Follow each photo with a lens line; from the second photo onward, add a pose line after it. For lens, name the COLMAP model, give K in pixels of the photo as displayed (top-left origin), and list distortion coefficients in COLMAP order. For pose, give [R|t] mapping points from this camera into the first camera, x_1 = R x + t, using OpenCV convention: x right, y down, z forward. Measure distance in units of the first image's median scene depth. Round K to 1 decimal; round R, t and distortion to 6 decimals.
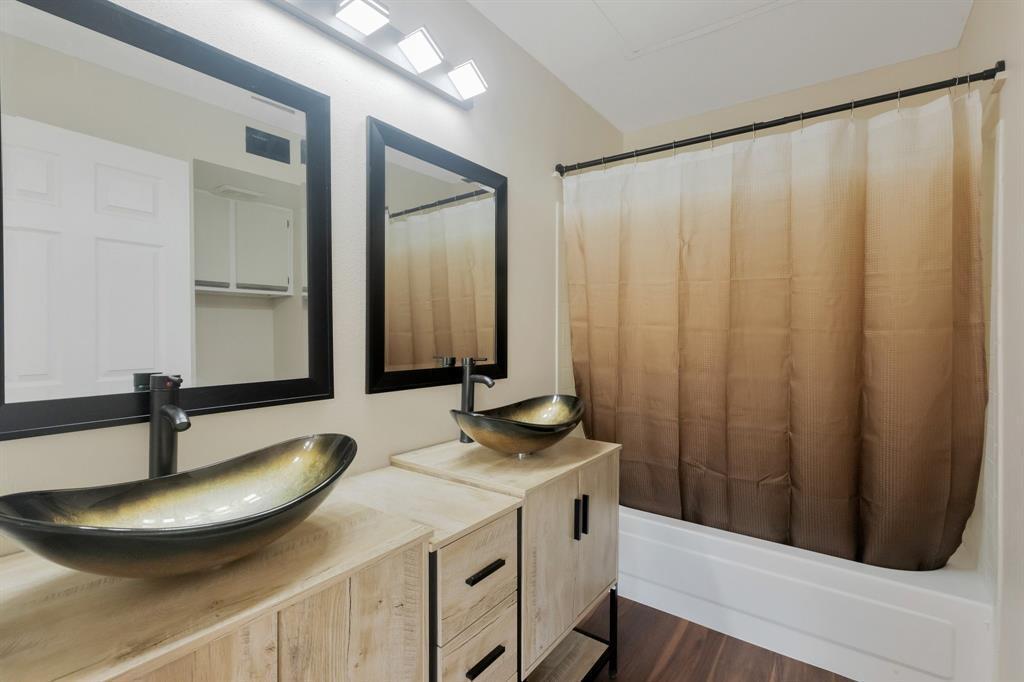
lens RADIAL K [[463.0, 0, 508.4], [0, 463.0, 338.0], [0, 0, 1]] dist [0.002882, 0.000210]
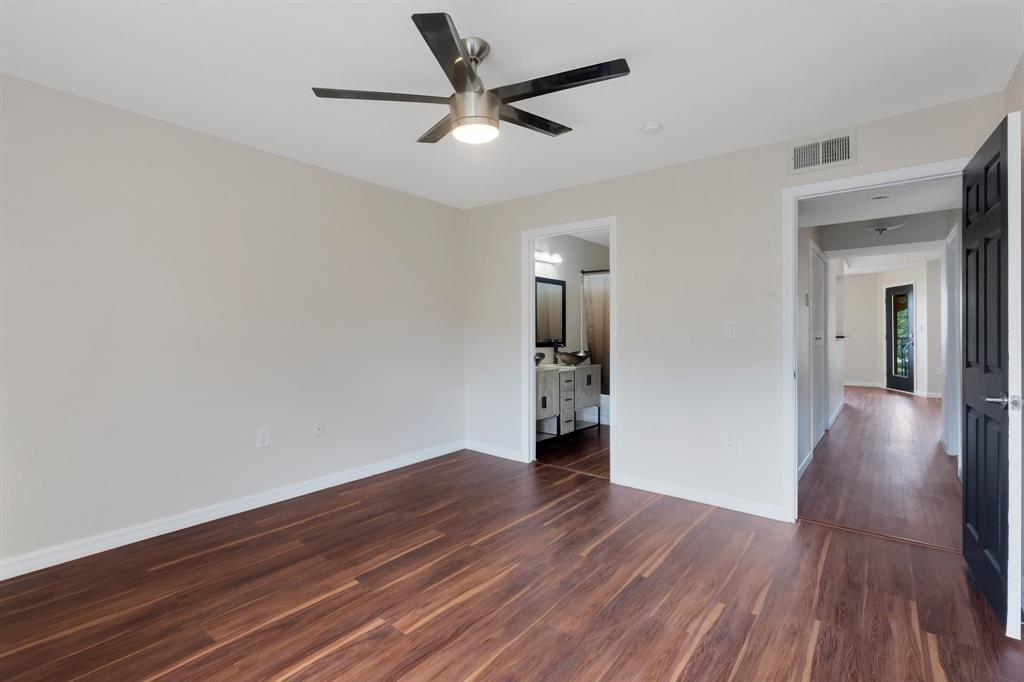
lens RADIAL K [[463.0, 0, 508.8], [0, 463.0, 335.8], [0, 0, 1]] dist [0.002882, 0.000210]
pose [[0.999234, -0.002095, -0.039068, -0.287456], [0.002099, 0.999998, 0.000058, 0.017777], [0.039067, -0.000140, 0.999237, -2.310421]]
